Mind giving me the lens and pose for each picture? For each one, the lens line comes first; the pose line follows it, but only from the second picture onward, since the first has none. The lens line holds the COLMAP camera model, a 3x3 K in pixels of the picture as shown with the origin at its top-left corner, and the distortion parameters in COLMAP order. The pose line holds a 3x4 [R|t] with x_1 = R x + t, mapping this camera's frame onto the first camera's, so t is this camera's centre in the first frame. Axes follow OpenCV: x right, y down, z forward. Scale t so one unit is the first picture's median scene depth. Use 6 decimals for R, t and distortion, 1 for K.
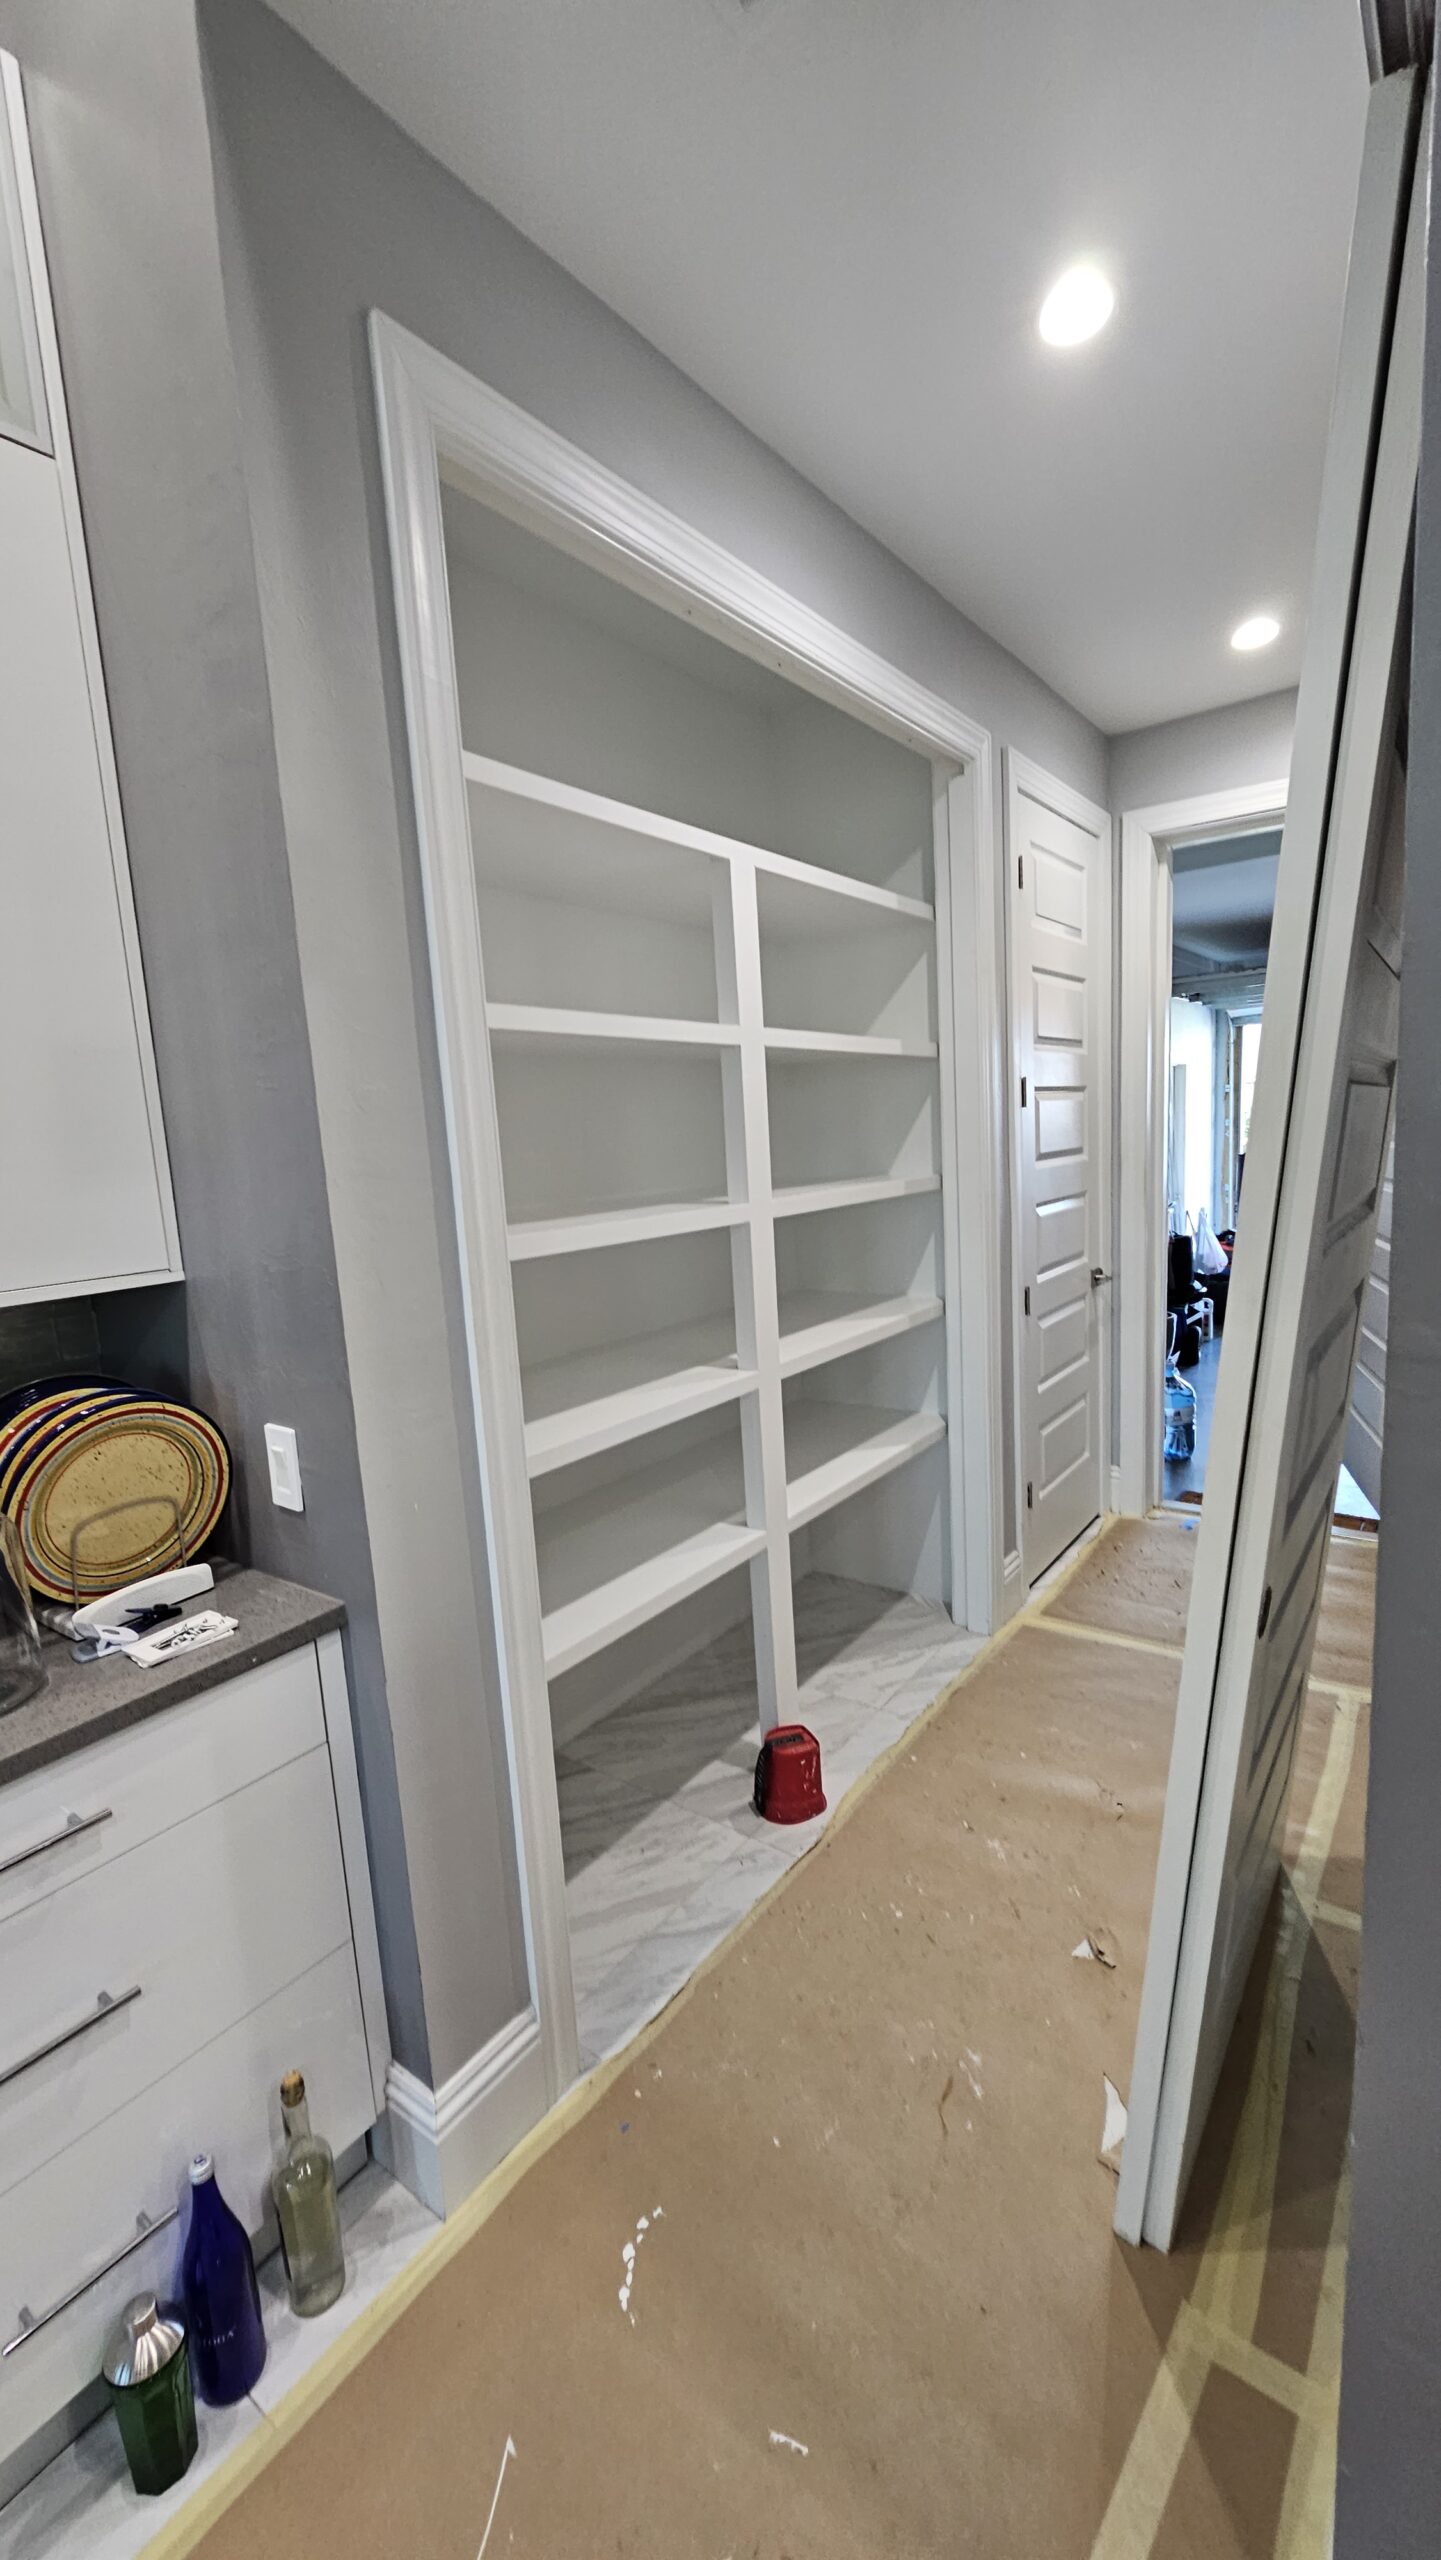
lens RADIAL K [[1044.2, 0, 736.0], [0, 1044.2, 1286.4], [0, 0, 1]] dist [0.000027, 0.001551]
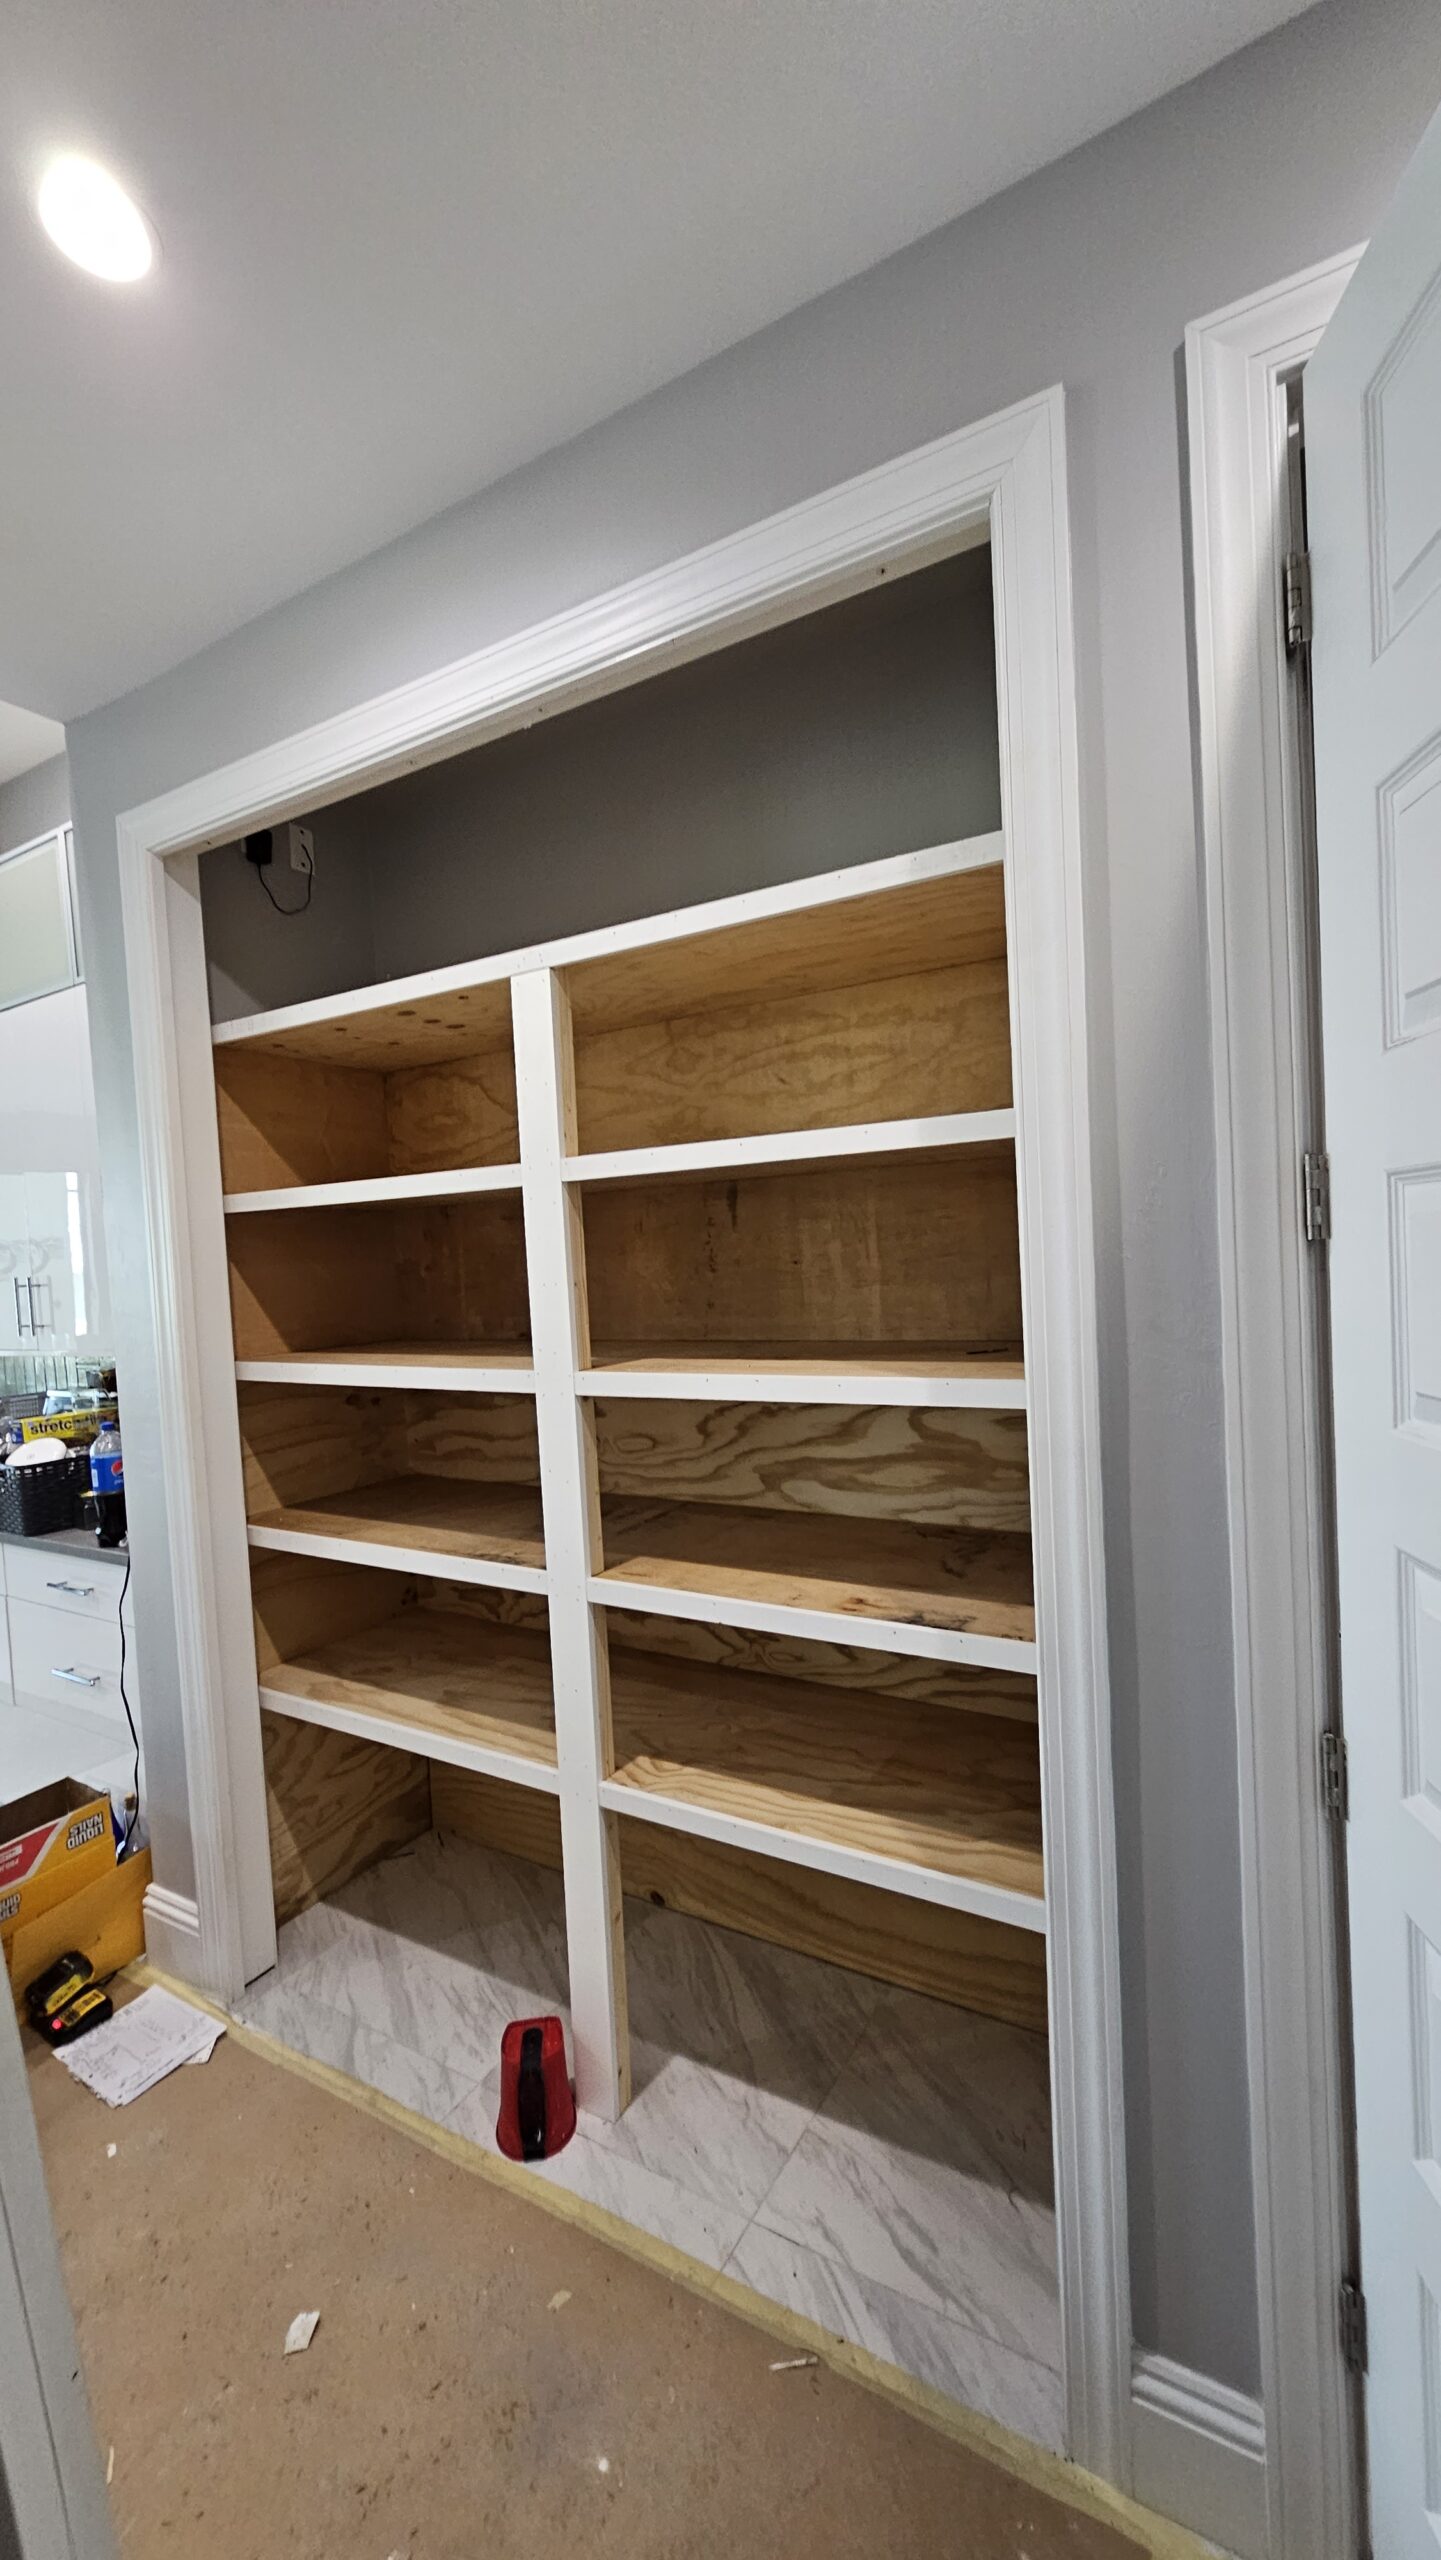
lens RADIAL K [[1044.2, 0, 706.2], [0, 1044.2, 1293.4], [0, 0, 1]] dist [0.000027, 0.001551]
pose [[0.087763, 0.087342, -0.992305, 0.977079], [-0.101868, 0.991713, 0.078280, -0.253242], [0.990919, 0.094214, 0.095933, 1.208655]]
